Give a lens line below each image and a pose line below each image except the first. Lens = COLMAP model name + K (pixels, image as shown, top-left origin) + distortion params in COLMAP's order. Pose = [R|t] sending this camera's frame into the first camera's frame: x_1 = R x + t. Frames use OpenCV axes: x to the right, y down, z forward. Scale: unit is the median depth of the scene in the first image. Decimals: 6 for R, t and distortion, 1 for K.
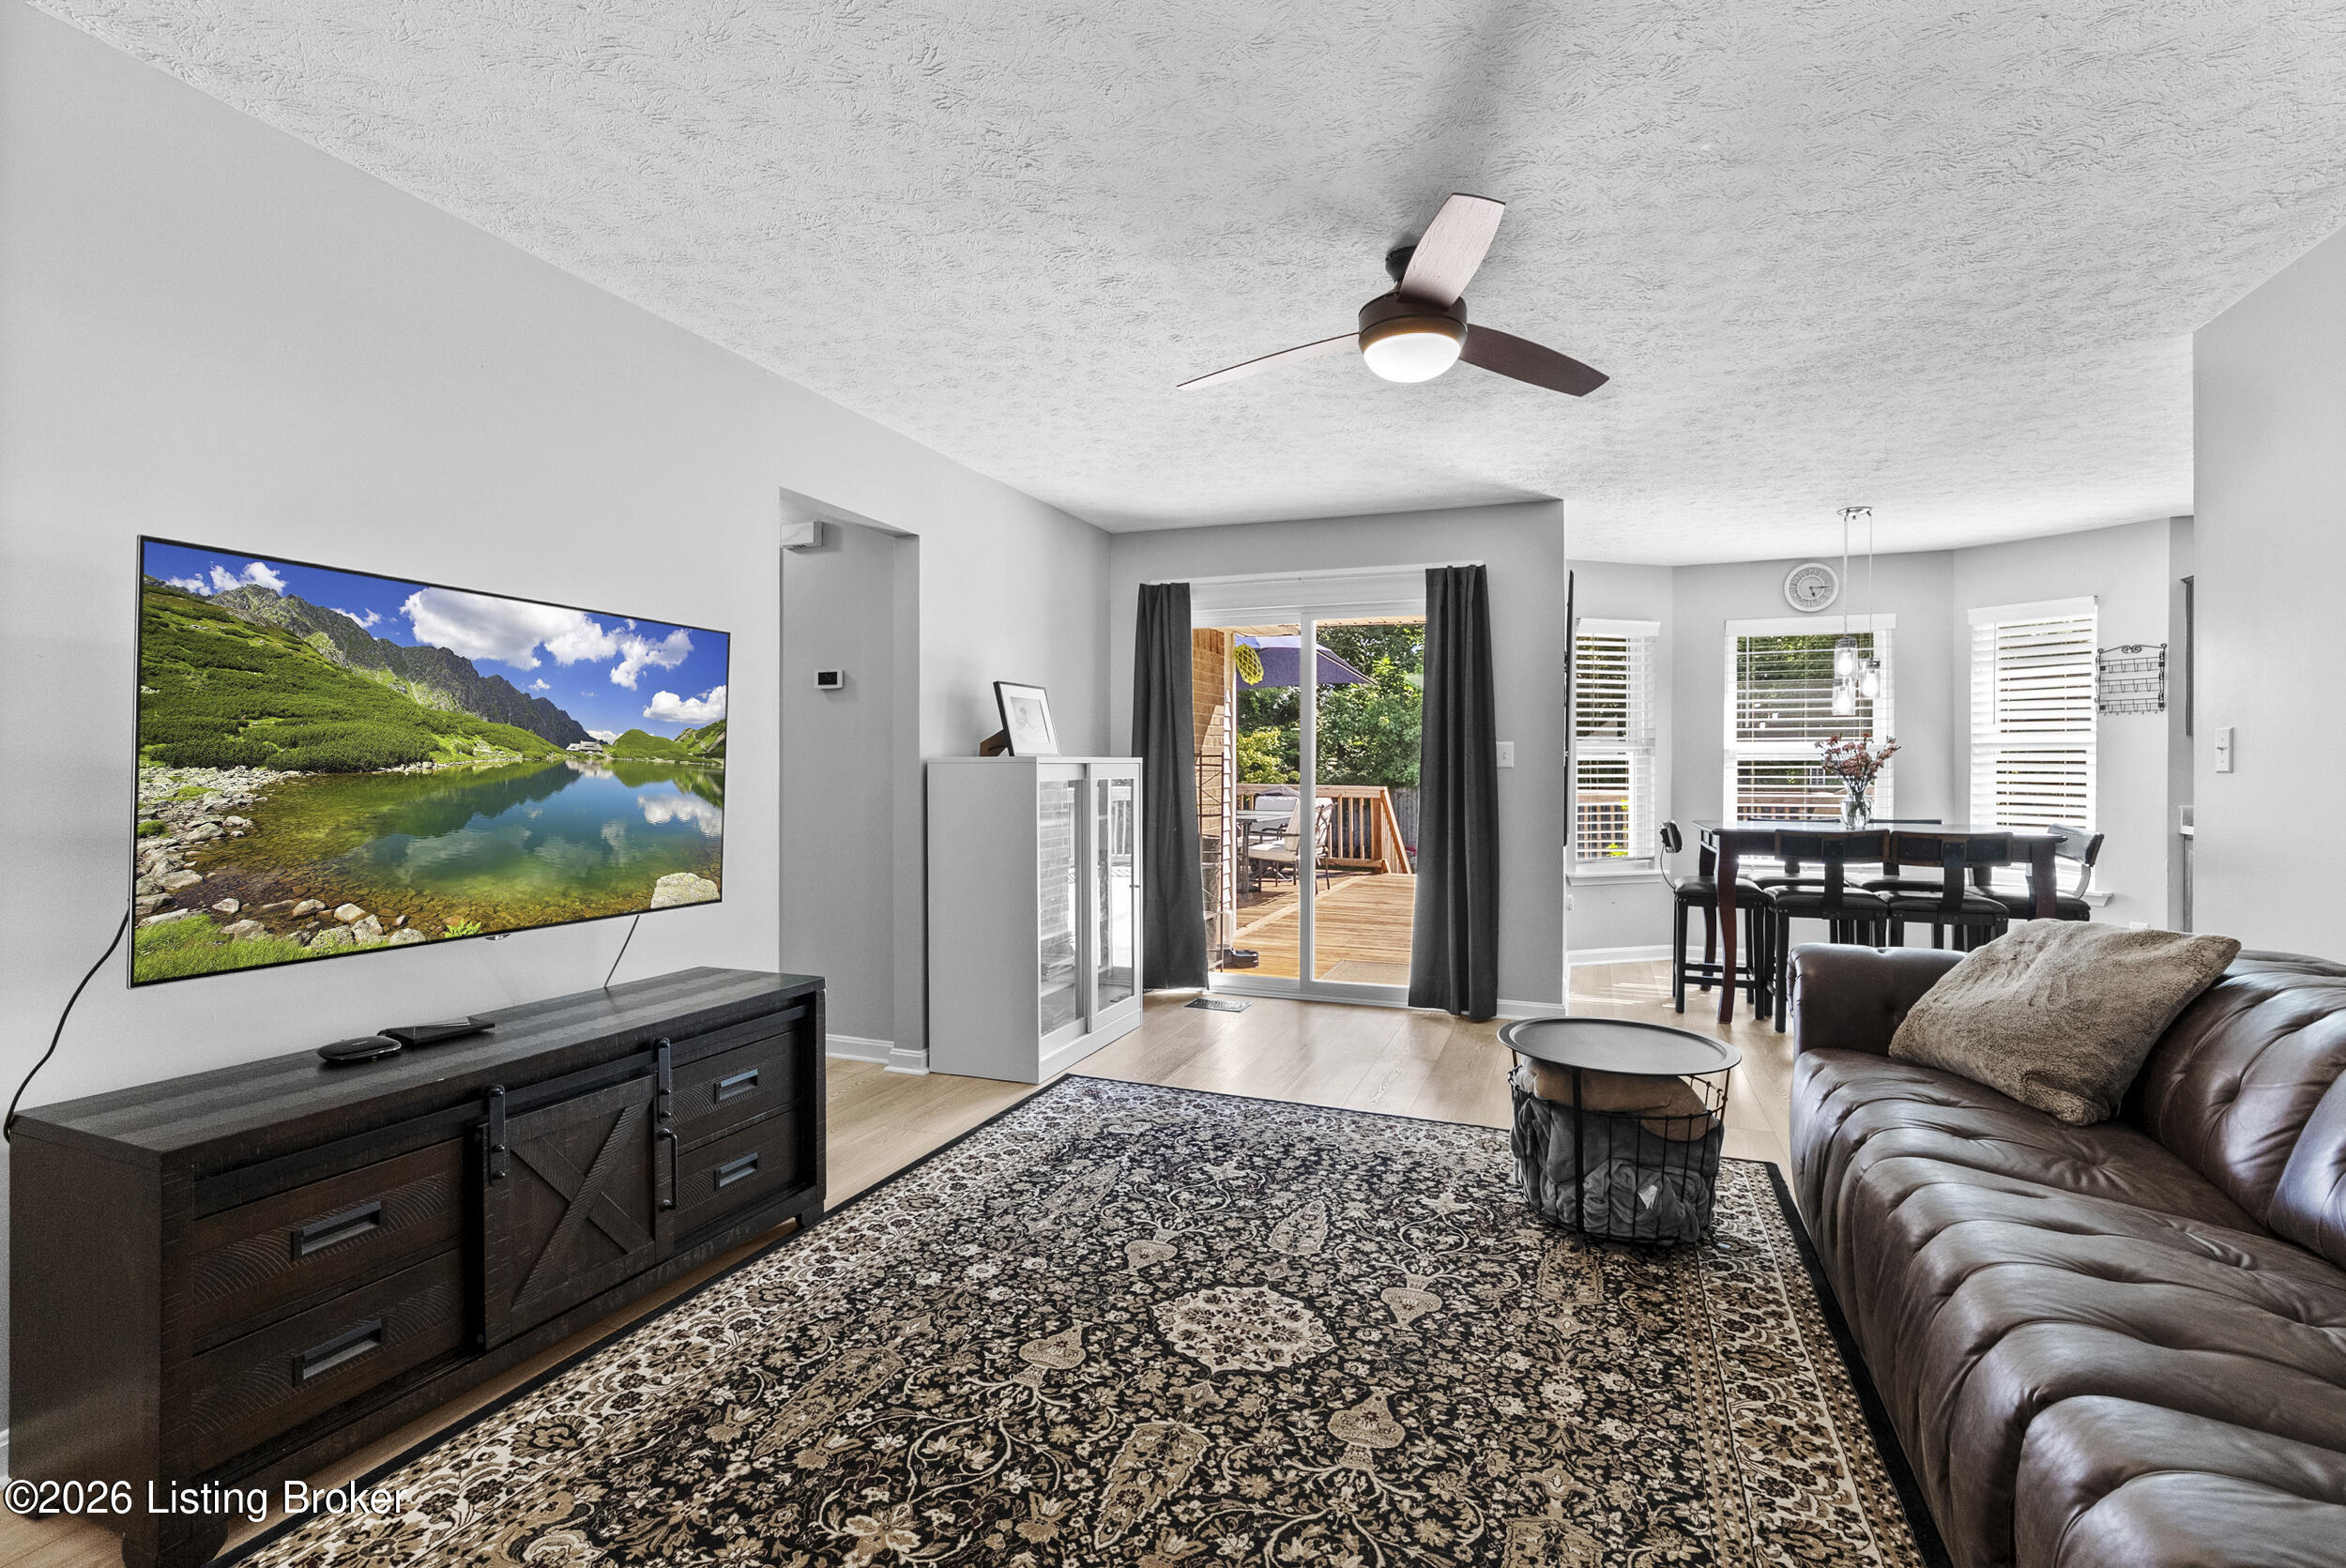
lens RADIAL K [[1079.2, 0, 1178.9], [0, 1079.2, 761.4], [0, 0, 1]] dist [-0.000569, -0.000151]
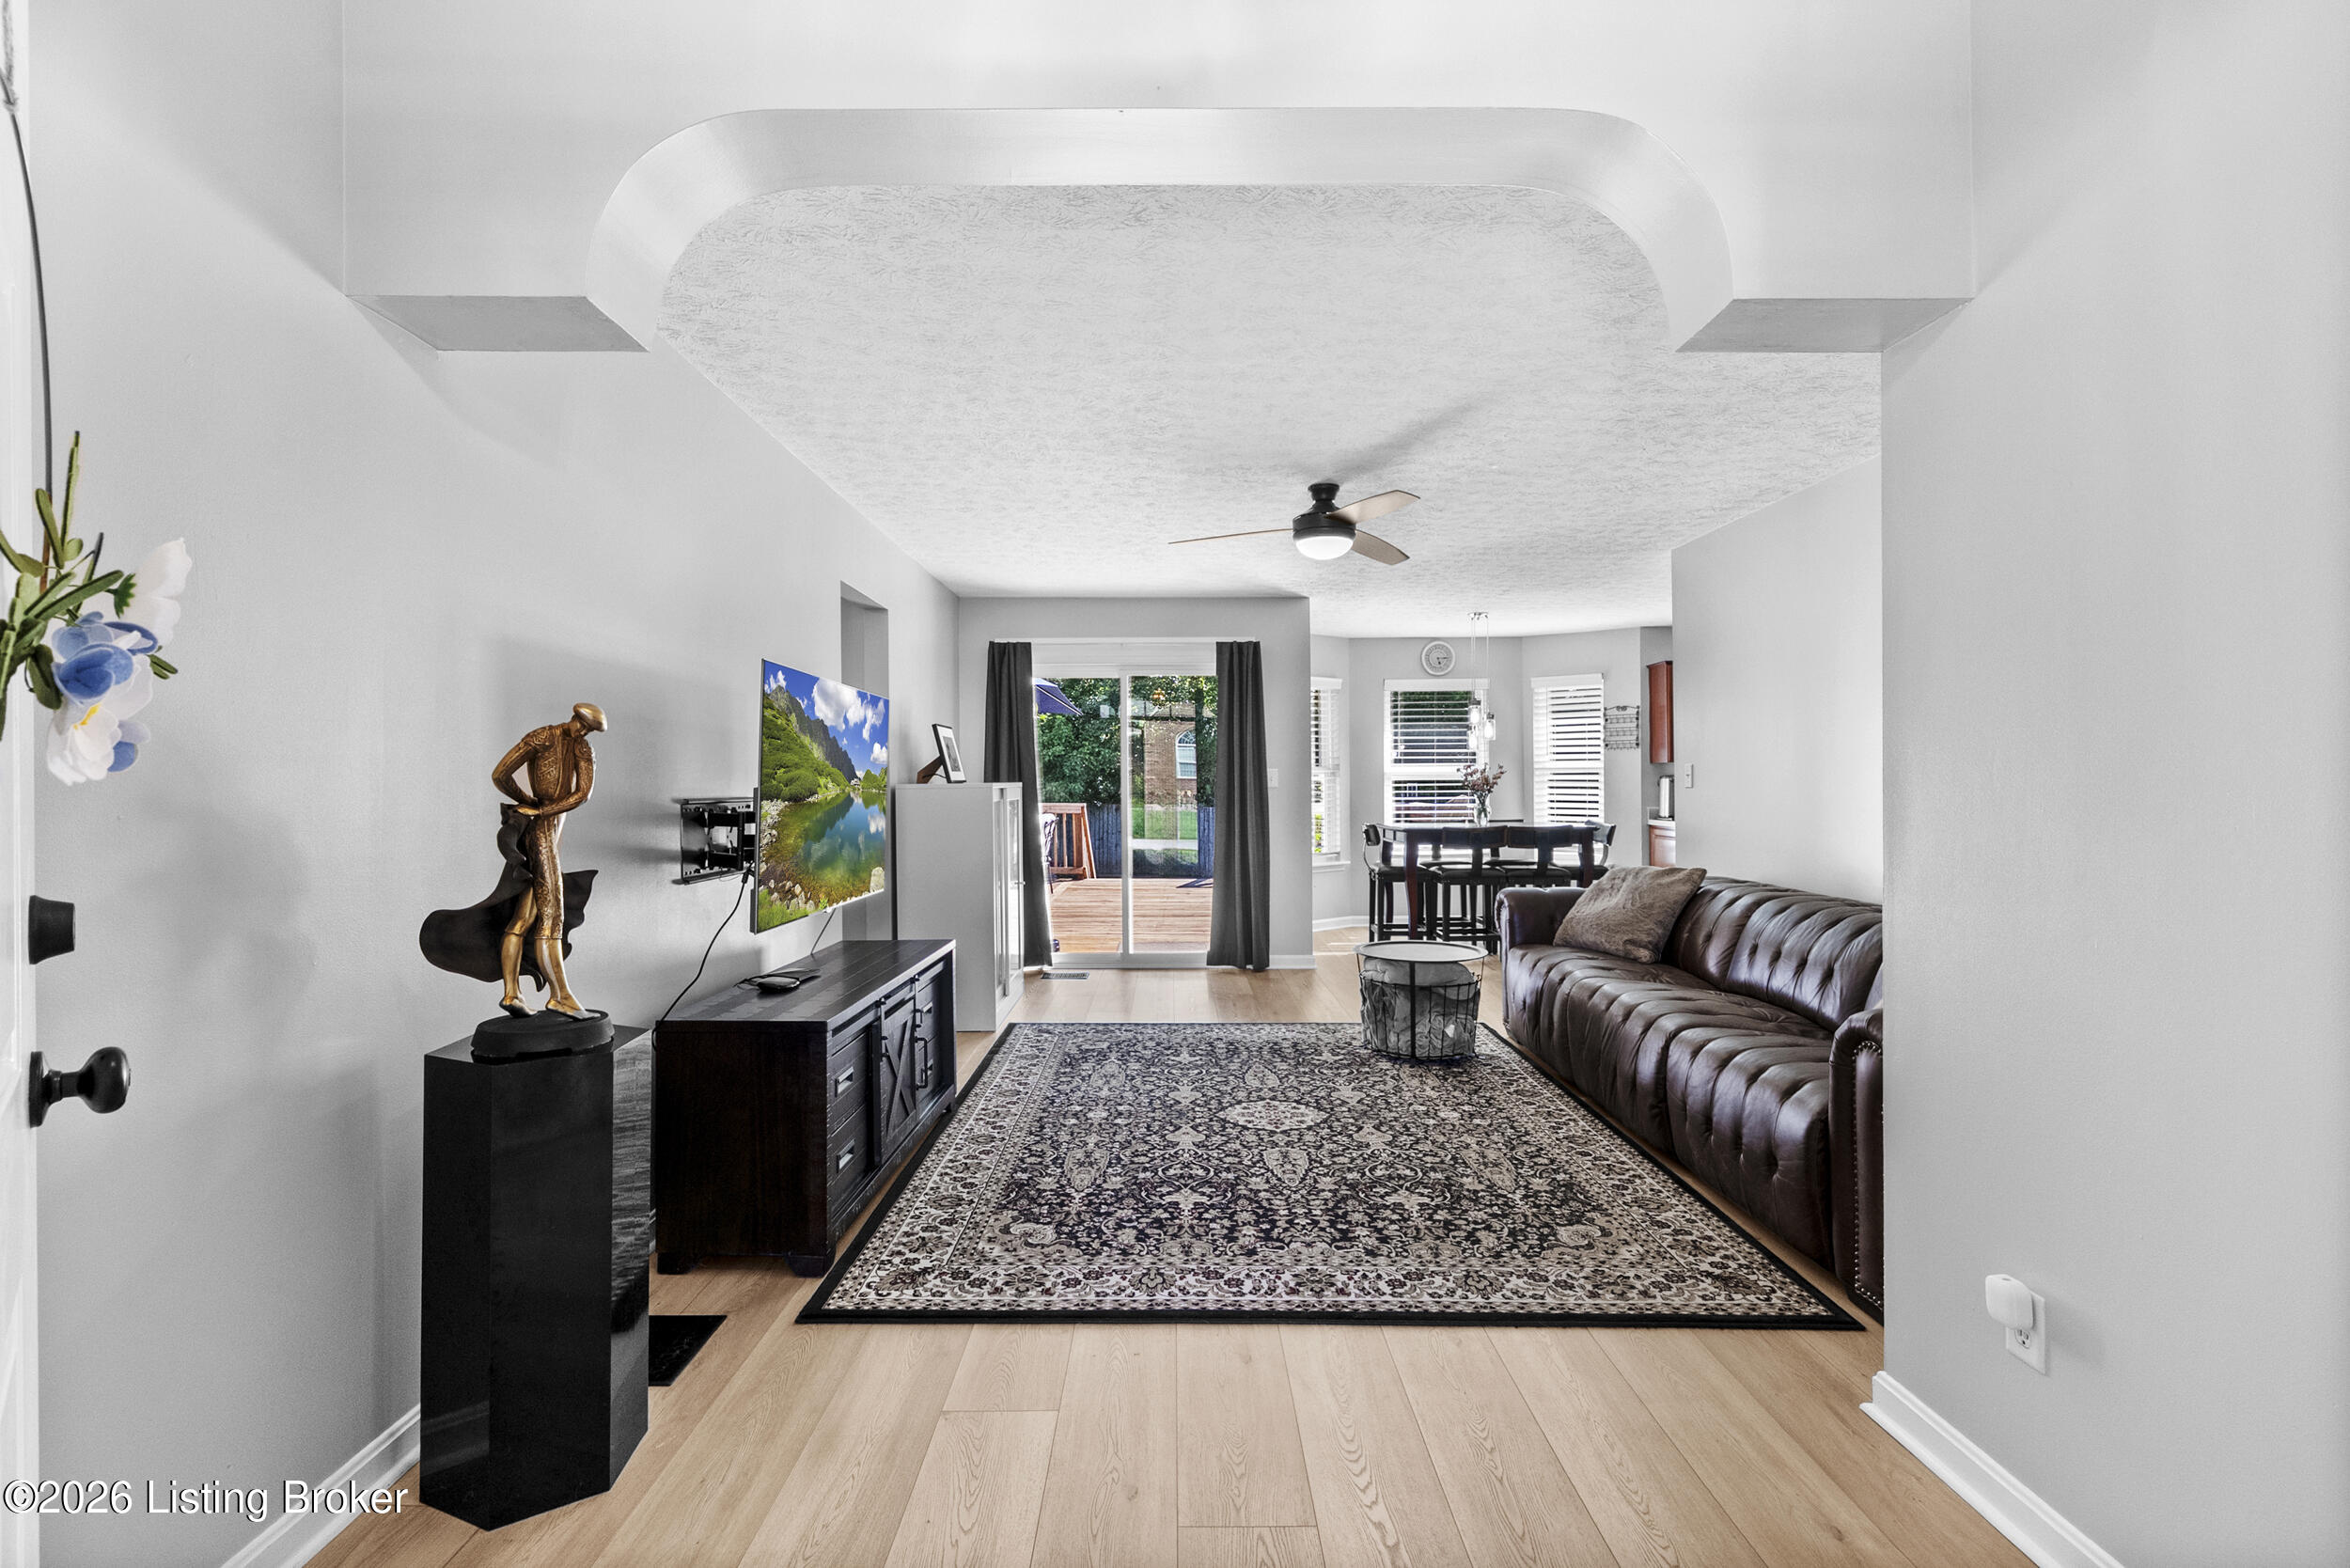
lens RADIAL K [[1081.3, 0, 1178.4], [0, 1081.3, 764.9], [0, 0, 1]] dist [-0.000409, 0.001166]
pose [[0.931293, -0.001969, 0.364265, -0.624740], [0.006832, 0.999904, -0.012062, -0.014709], [-0.364206, 0.013722, 0.931217, -0.494571]]
